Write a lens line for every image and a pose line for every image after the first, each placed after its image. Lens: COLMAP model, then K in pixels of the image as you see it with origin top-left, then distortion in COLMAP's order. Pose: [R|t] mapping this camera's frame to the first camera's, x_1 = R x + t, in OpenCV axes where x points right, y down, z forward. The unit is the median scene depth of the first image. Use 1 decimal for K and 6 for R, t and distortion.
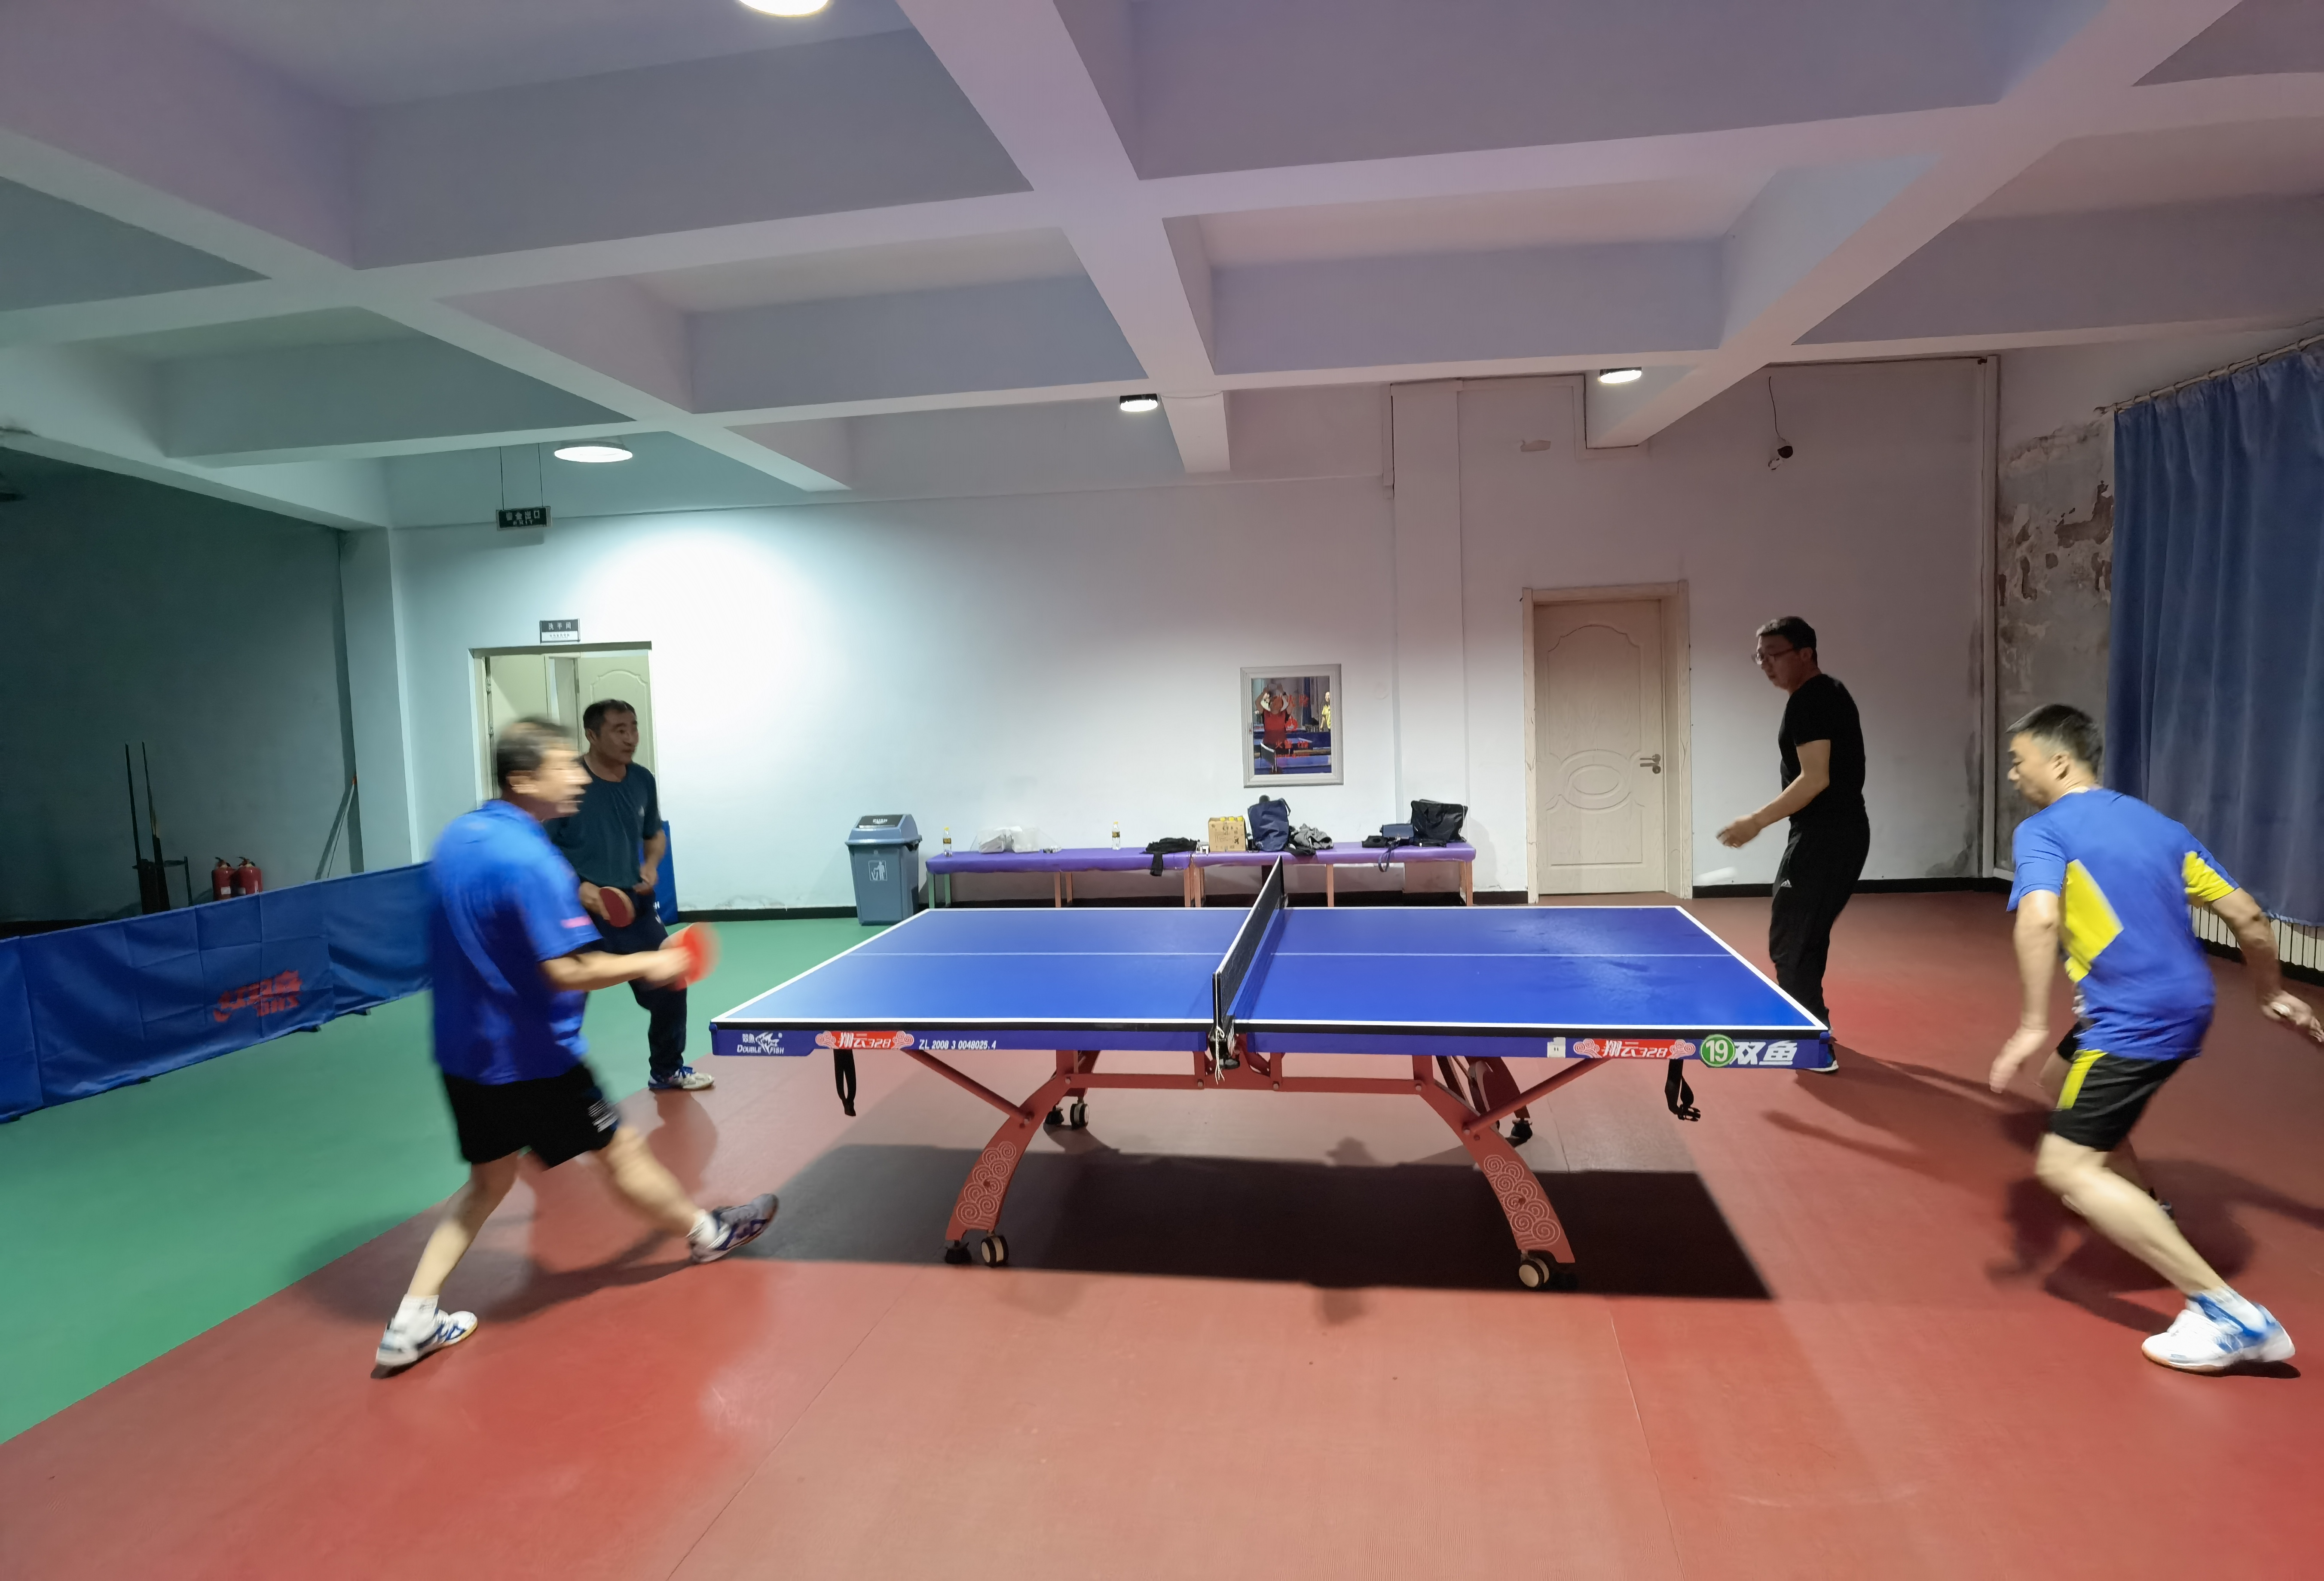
lens RADIAL K [[1229.1, 0, 1172.2], [0, 1229.1, 767.7], [0, 0, 1]] dist [-0.049291, -0.000807]
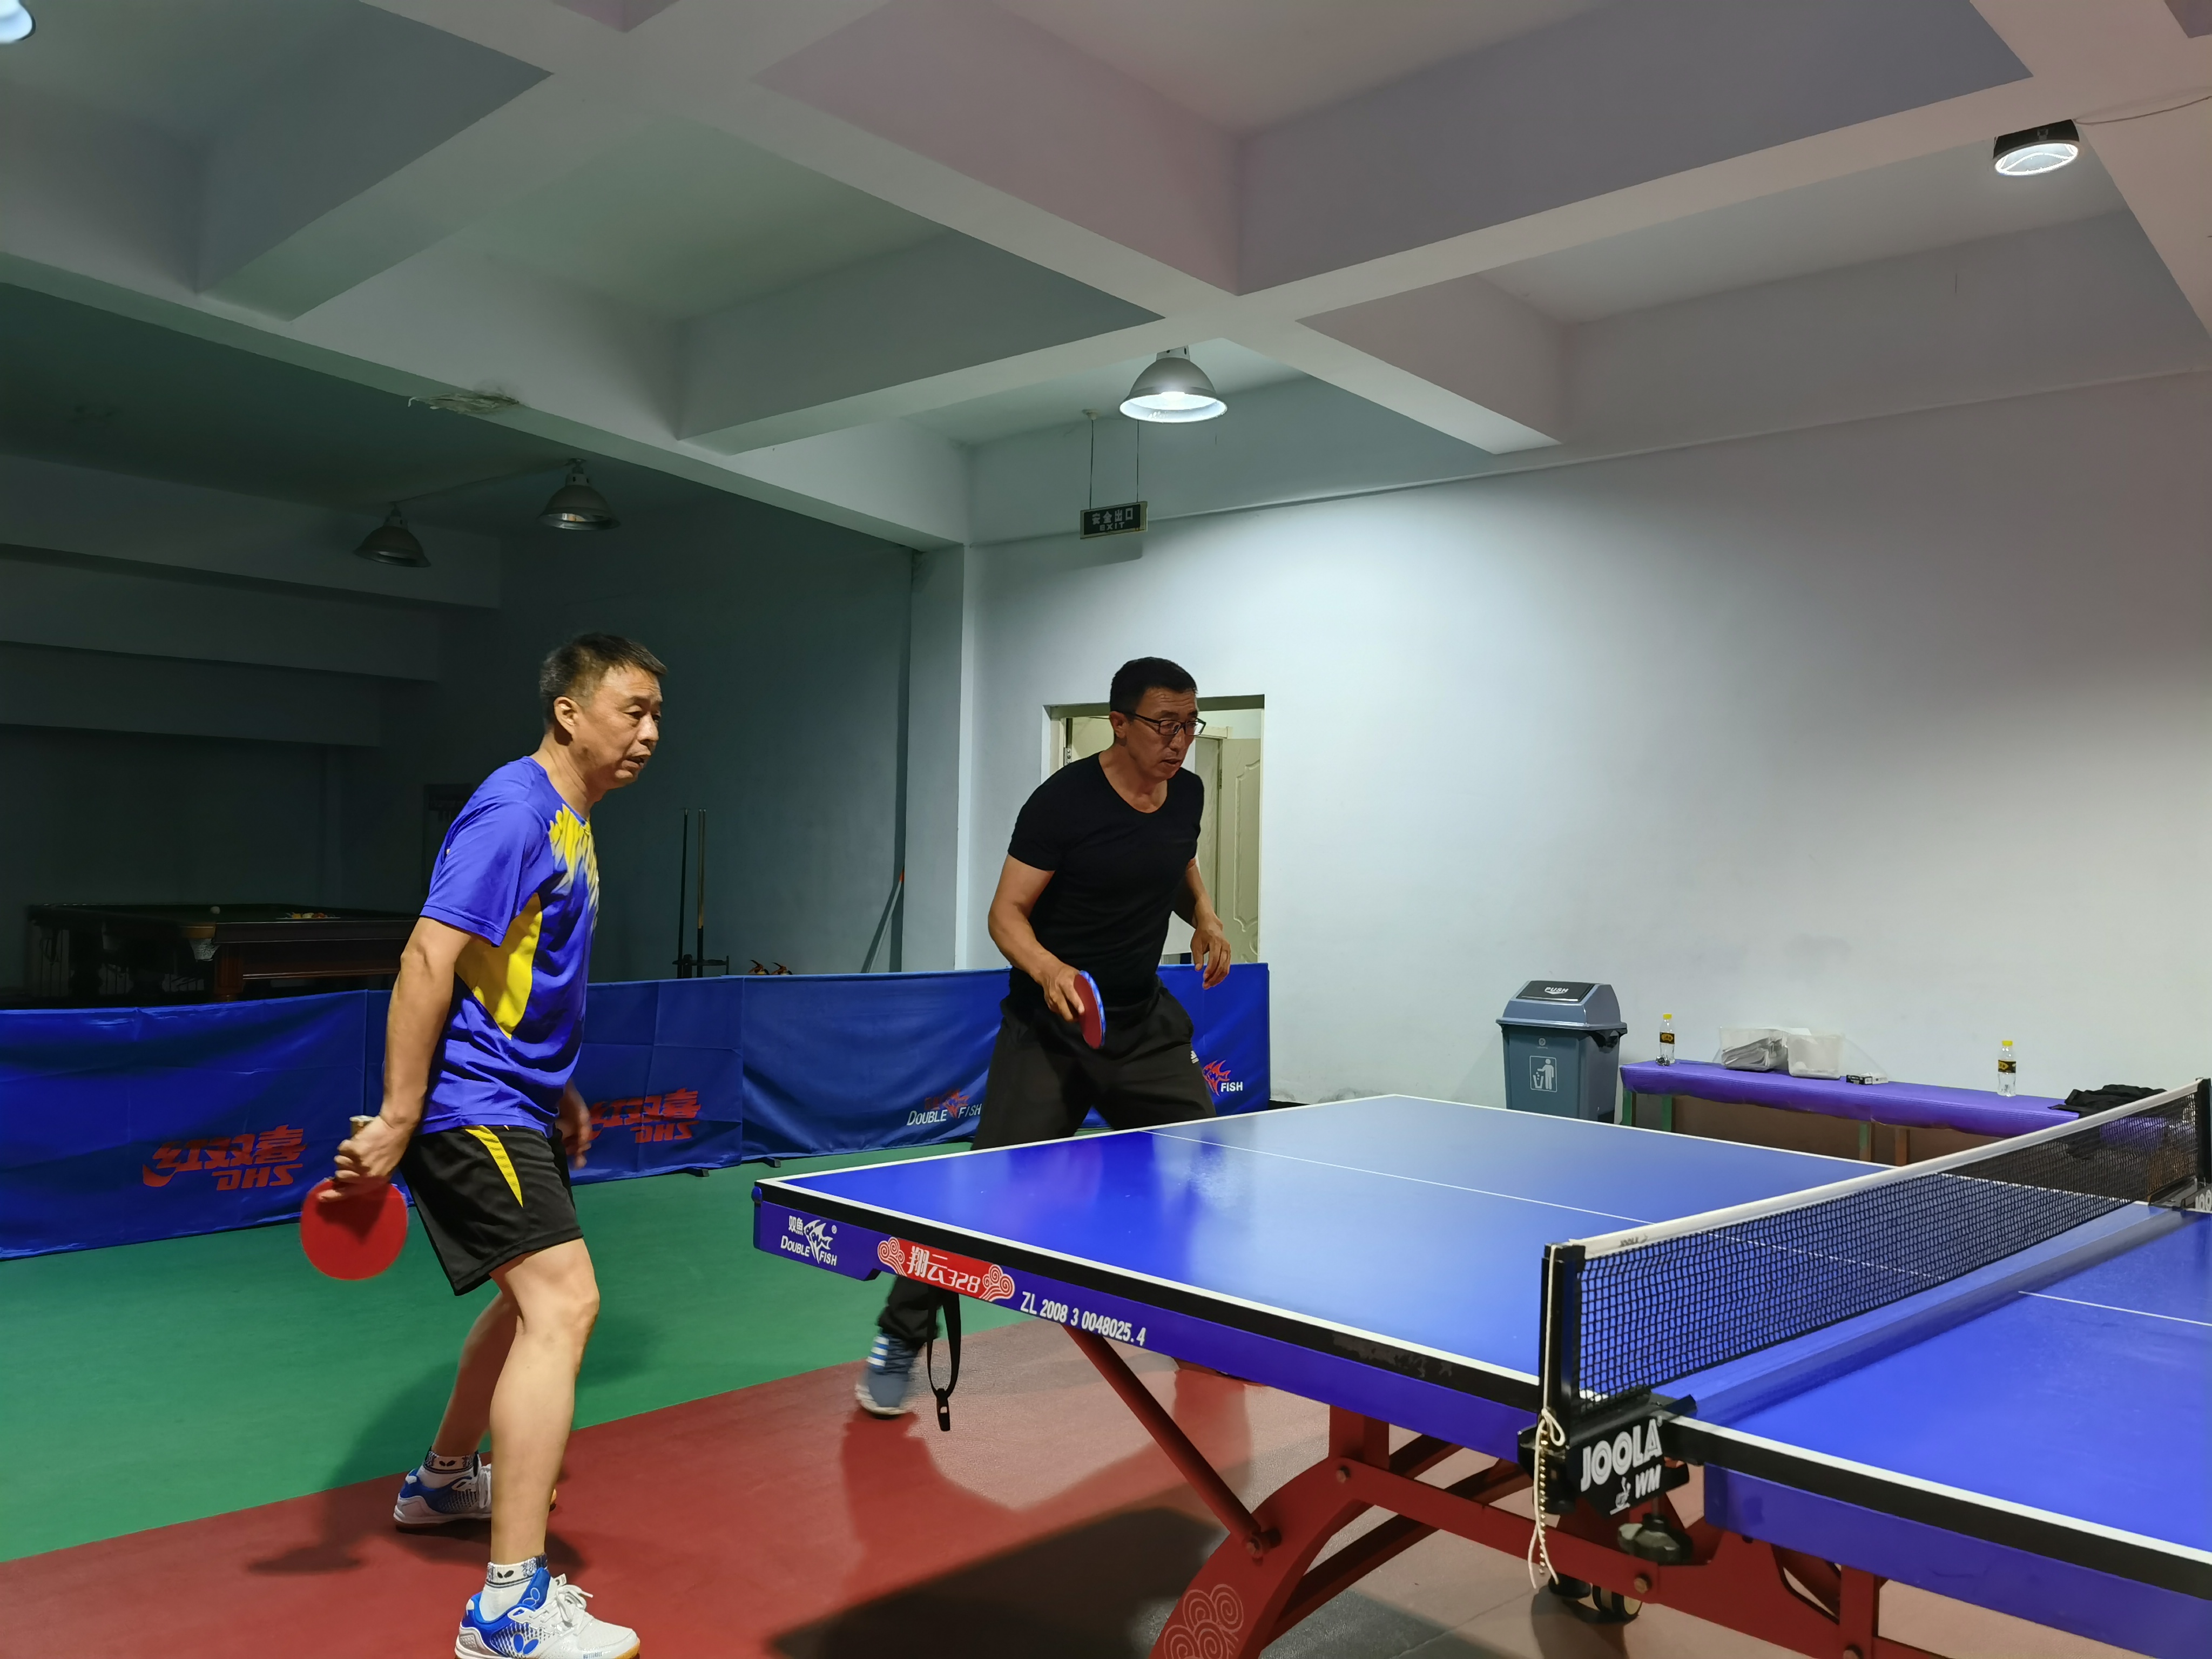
lens RADIAL K [[1759.5, 0, 1106.0], [0, 1759.5, 829.5], [0, 0, 1]] dist [0.076727, -0.065653]
pose [[0.810922, 0.045000, -0.583422, 0.085024], [-0.093699, 0.994159, -0.053556, 0.034836], [0.577604, 0.098096, 0.810402, 0.191160]]
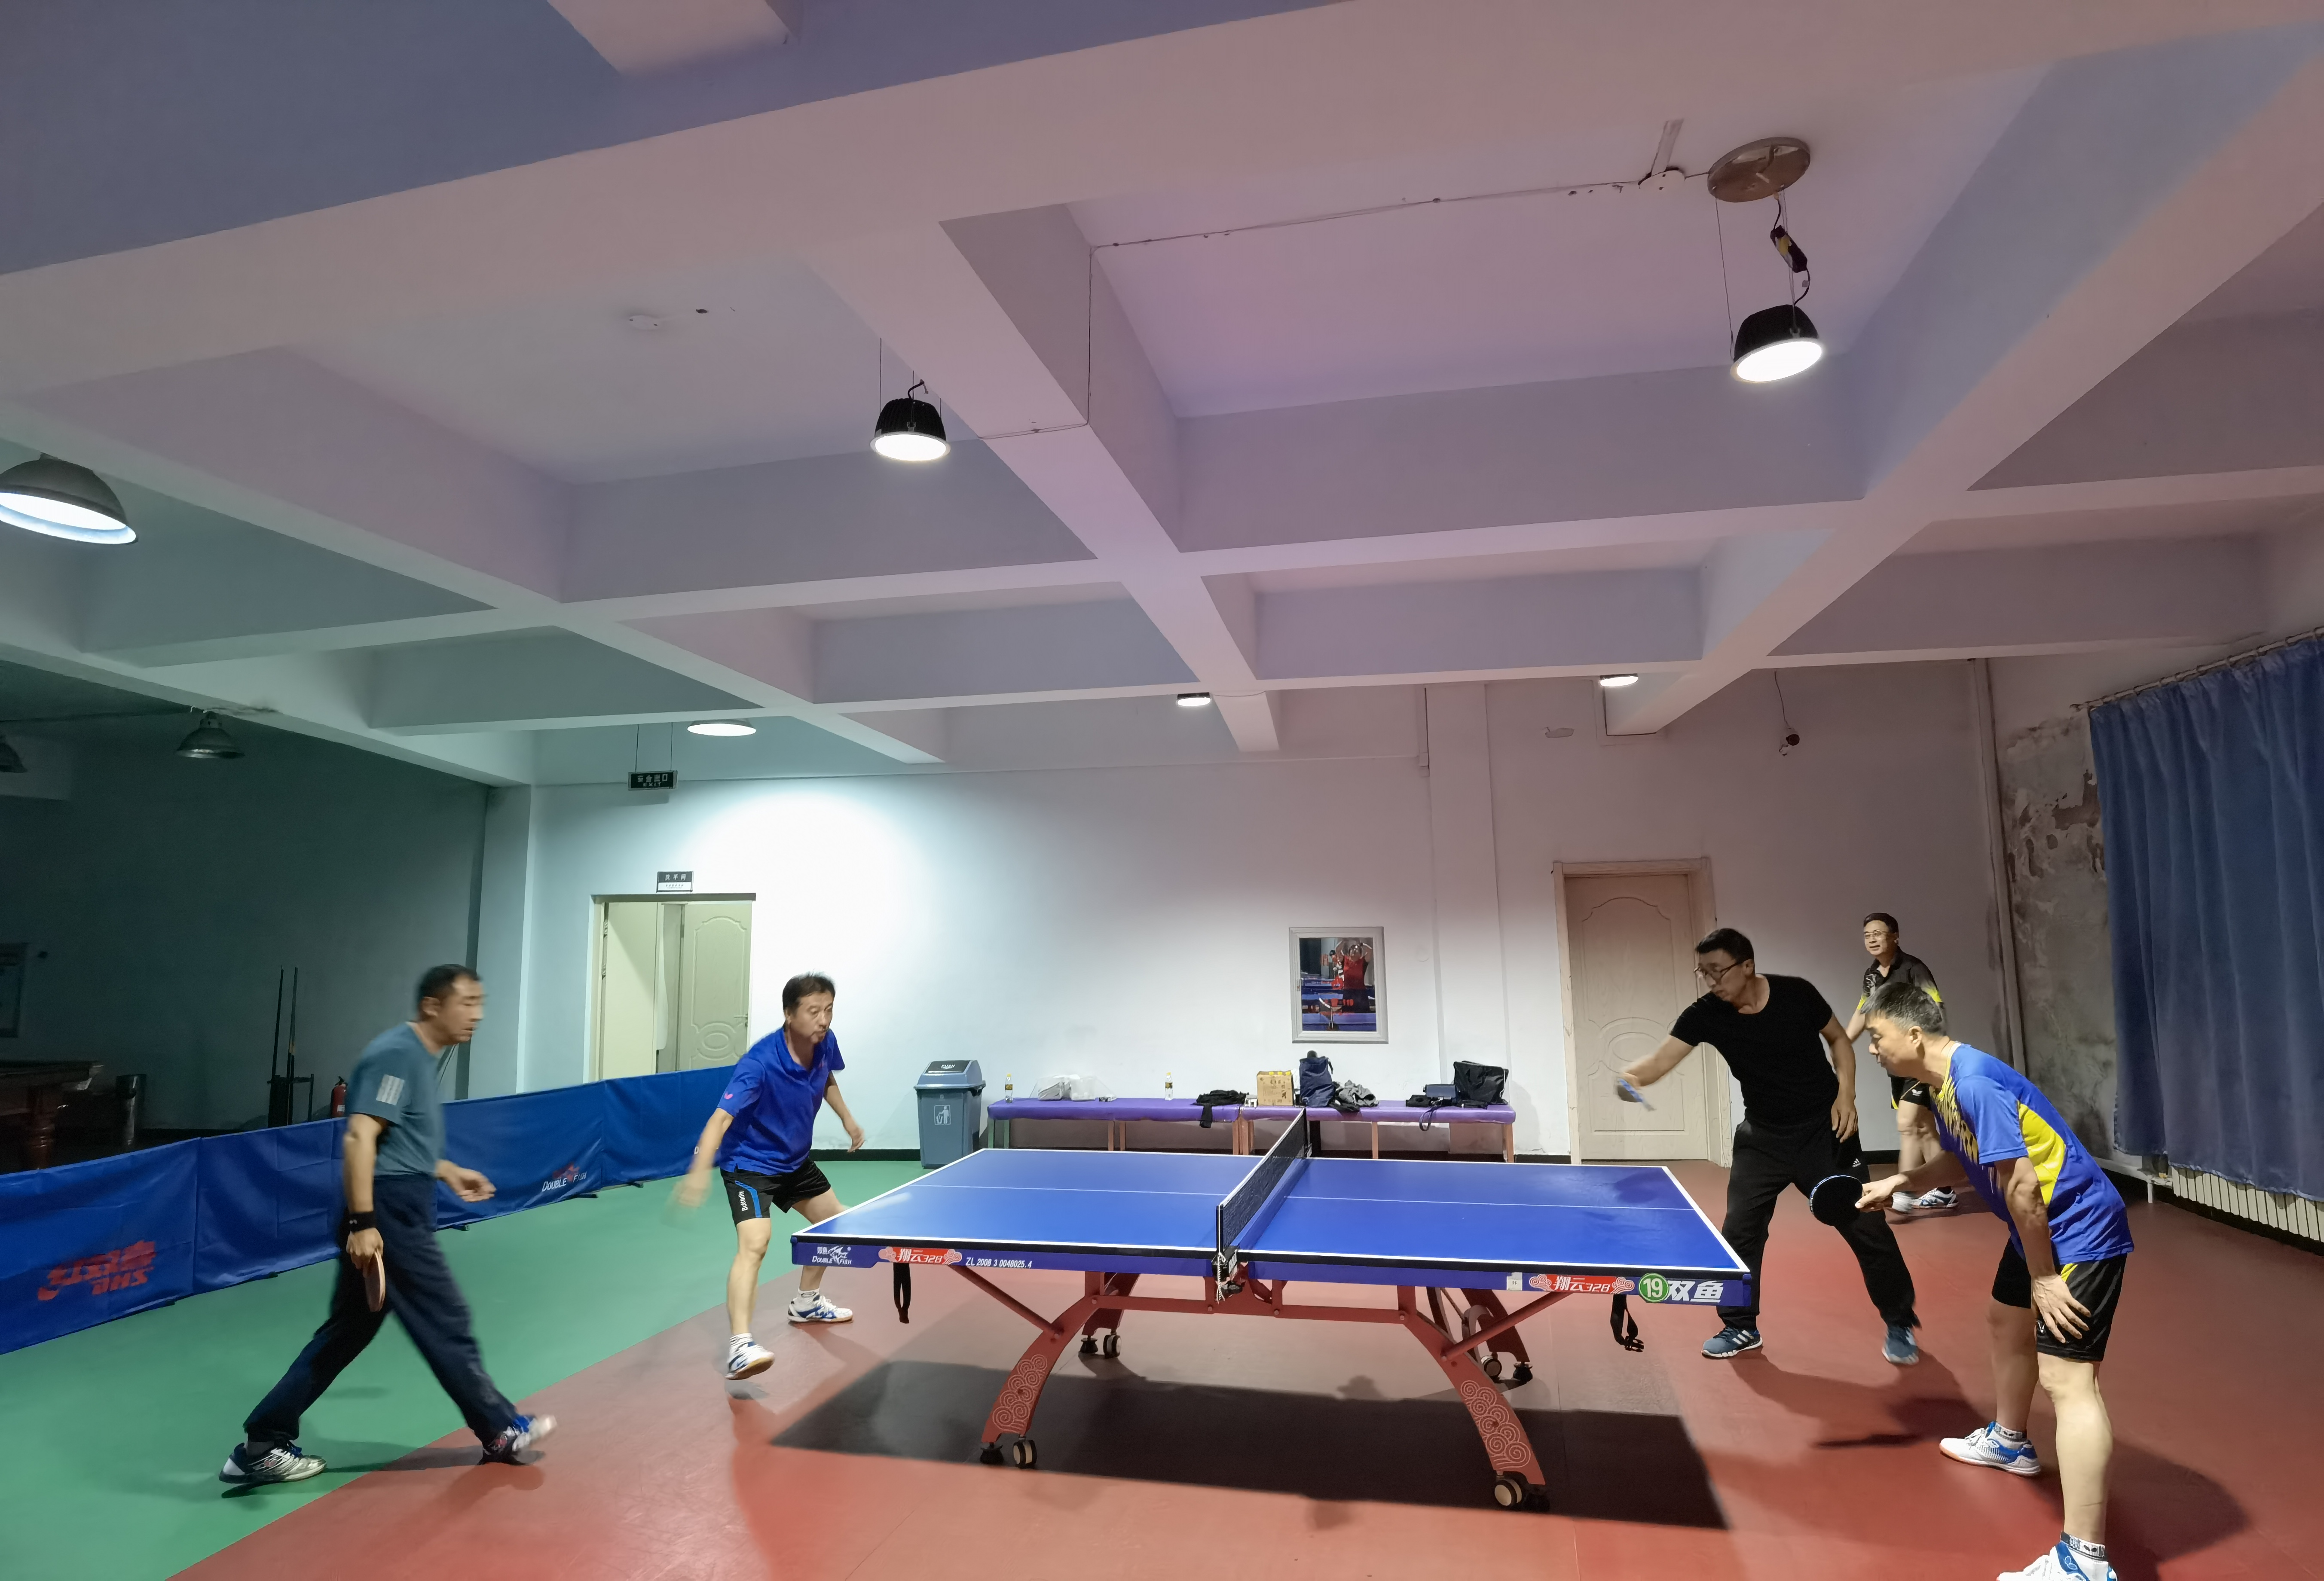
lens RADIAL K [[1207.6, 0, 1182.5], [0, 1207.6, 770.8], [0, 0, 1]] dist [-0.049367, -0.000635]
pose [[0.998438, 0.016964, -0.053227, 0.020664], [-0.027455, 0.978782, -0.203055, -0.001896], [0.048653, 0.204199, 0.977719, -0.081508]]
